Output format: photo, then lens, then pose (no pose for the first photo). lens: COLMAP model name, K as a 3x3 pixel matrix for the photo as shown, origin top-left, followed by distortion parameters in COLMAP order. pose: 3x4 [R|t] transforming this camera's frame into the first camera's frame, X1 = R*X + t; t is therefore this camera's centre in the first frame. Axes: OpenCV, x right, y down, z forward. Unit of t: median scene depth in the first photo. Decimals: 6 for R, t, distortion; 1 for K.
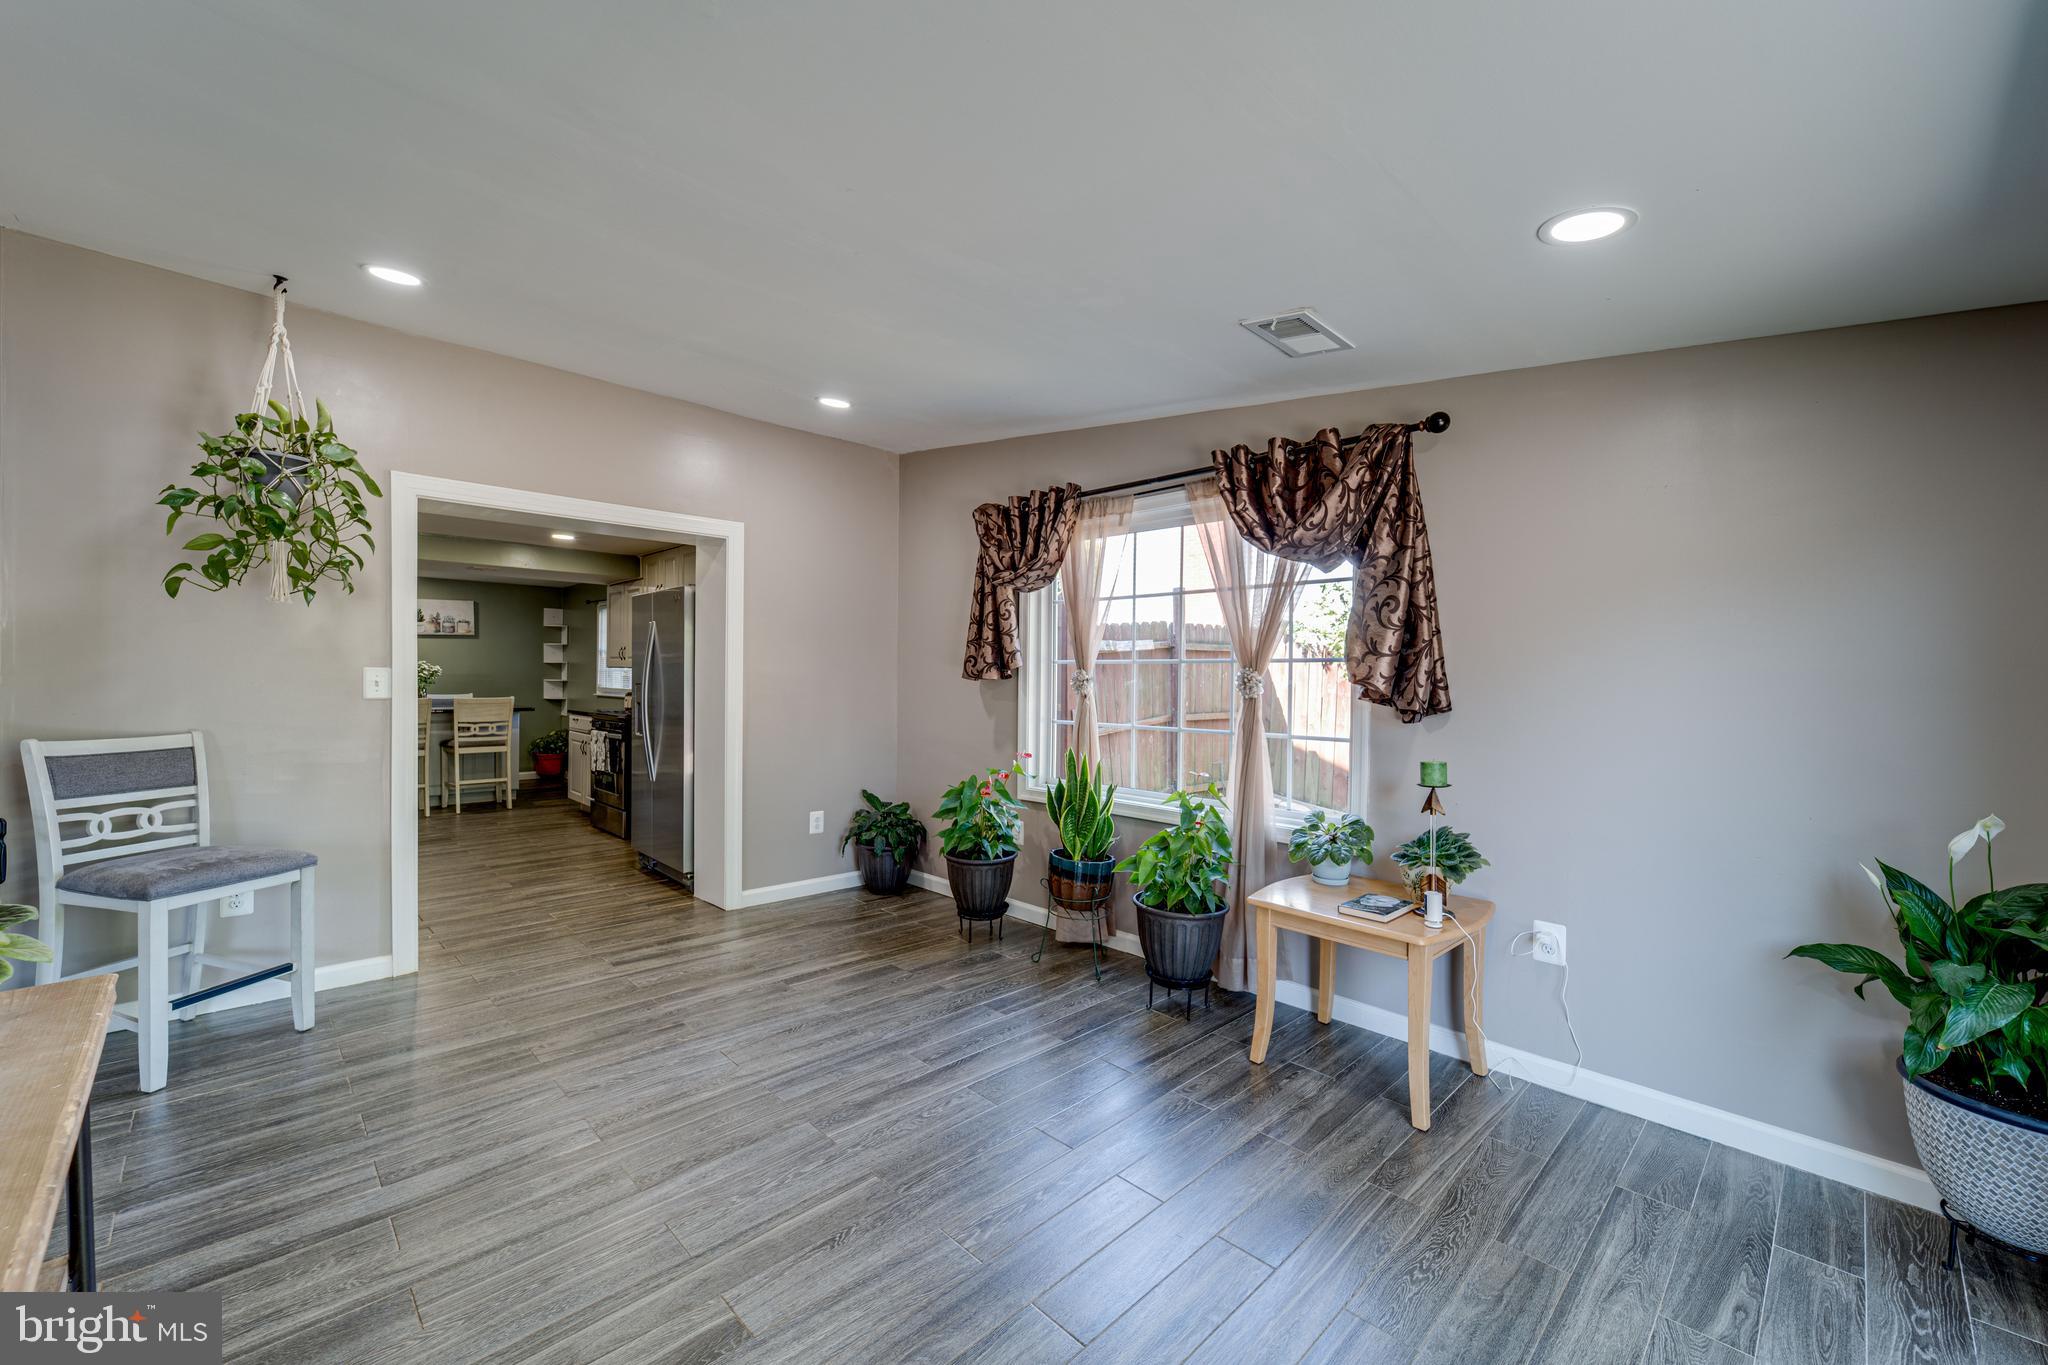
lens RADIAL K [[821.8, 0, 1028.5], [0, 821.8, 688.1], [0, 0, 1]] dist [0.000138, 0.000087]
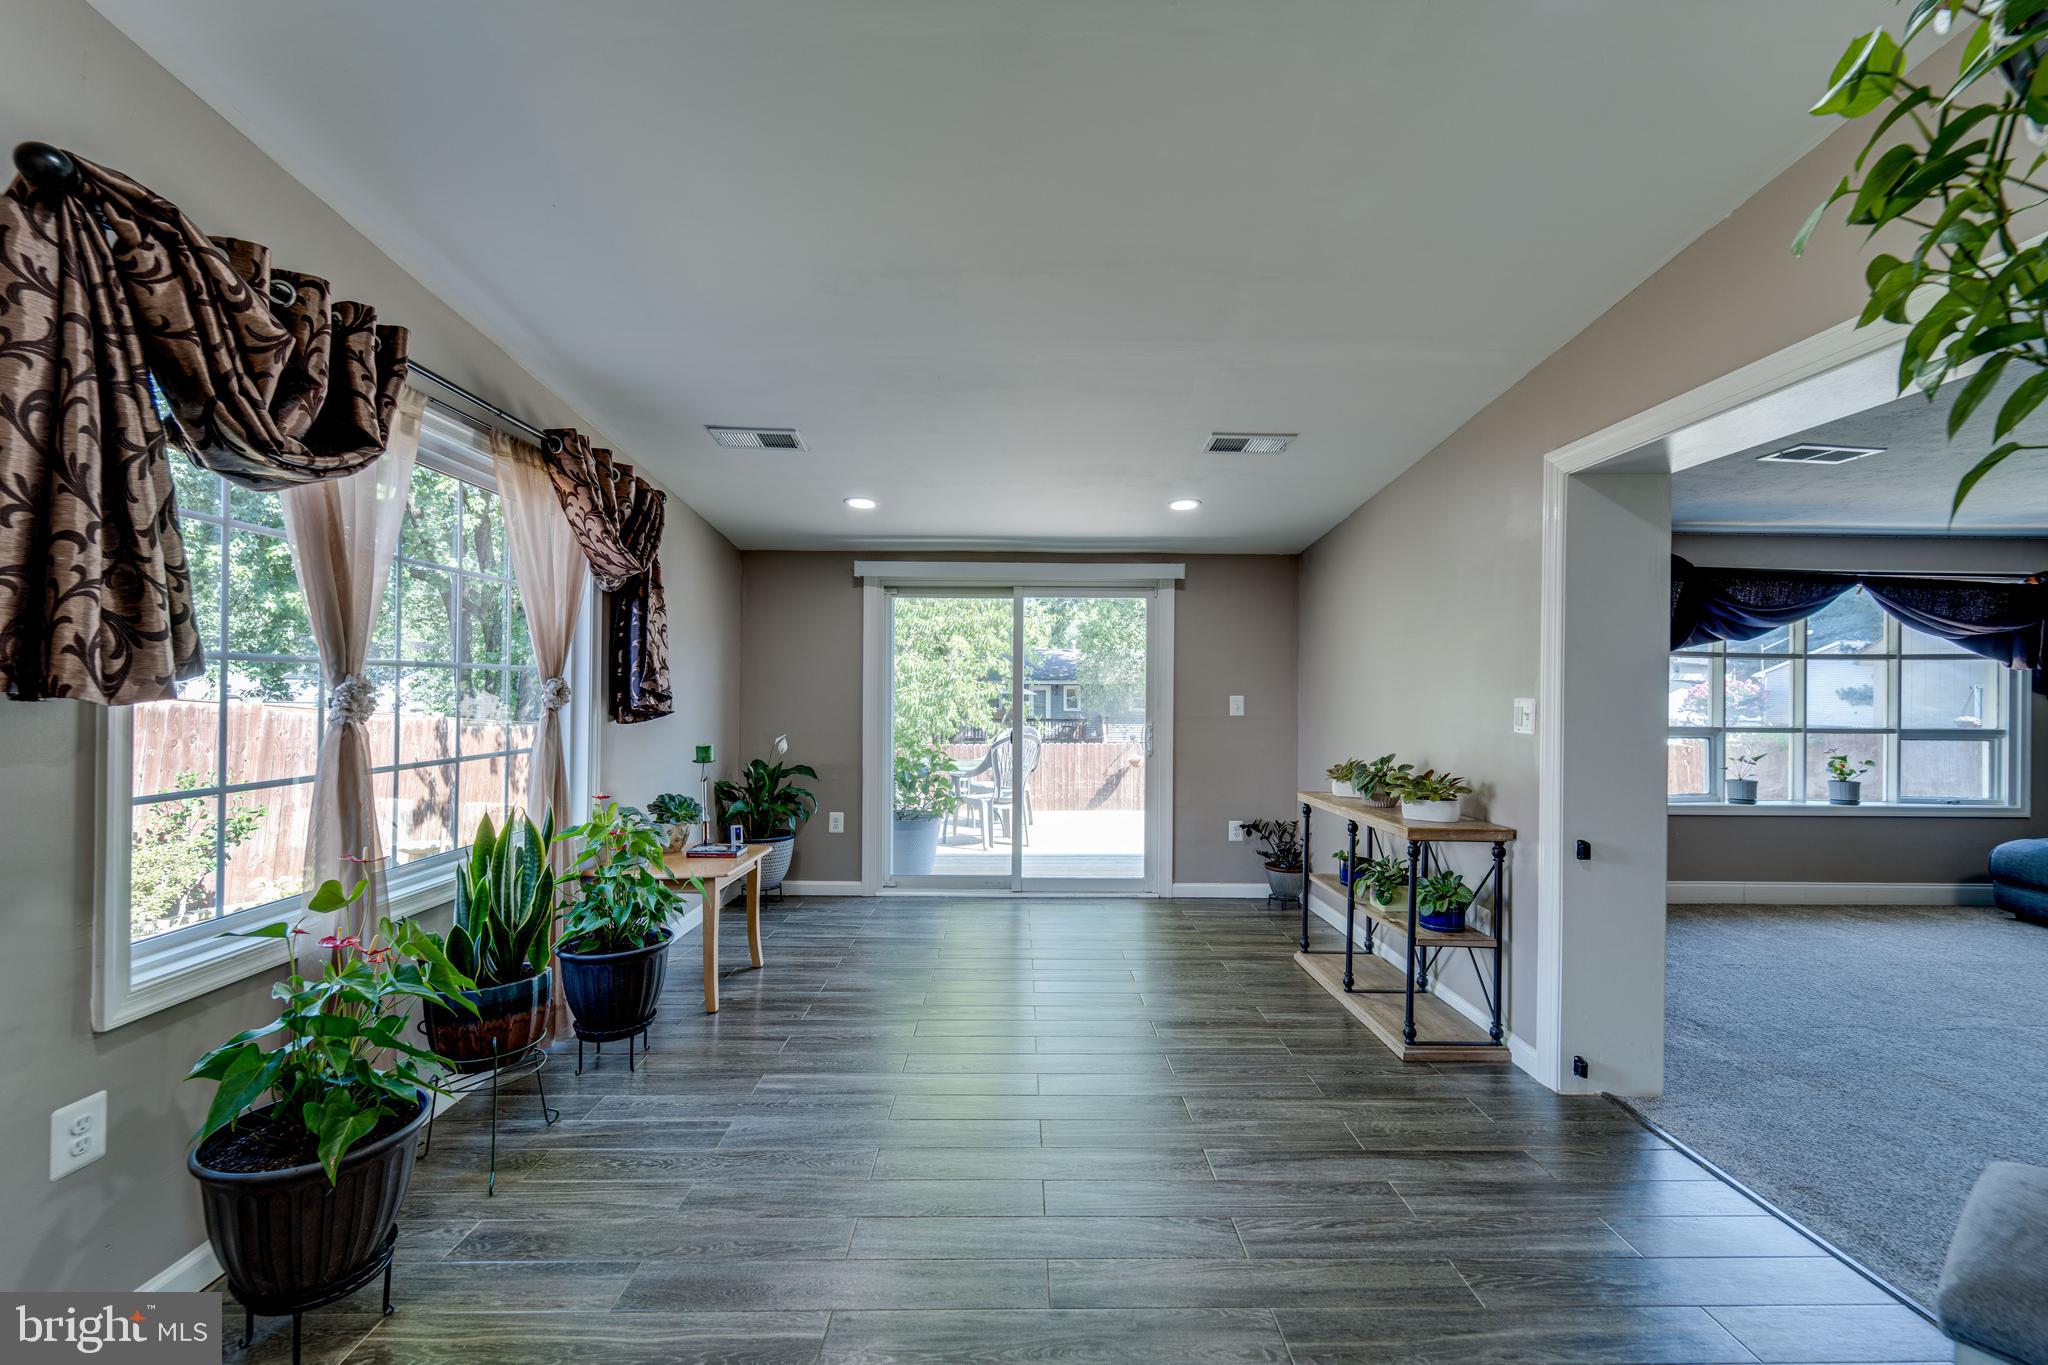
lens RADIAL K [[821.8, 0, 1028.5], [0, 821.8, 688.1], [0, 0, 1]] dist [0.000138, 0.000087]
pose [[-0.725916, -0.018250, 0.687542, -0.979199], [-0.009613, 0.999819, 0.016389, -0.044099], [-0.687717, 0.005288, -0.725960, 1.753795]]
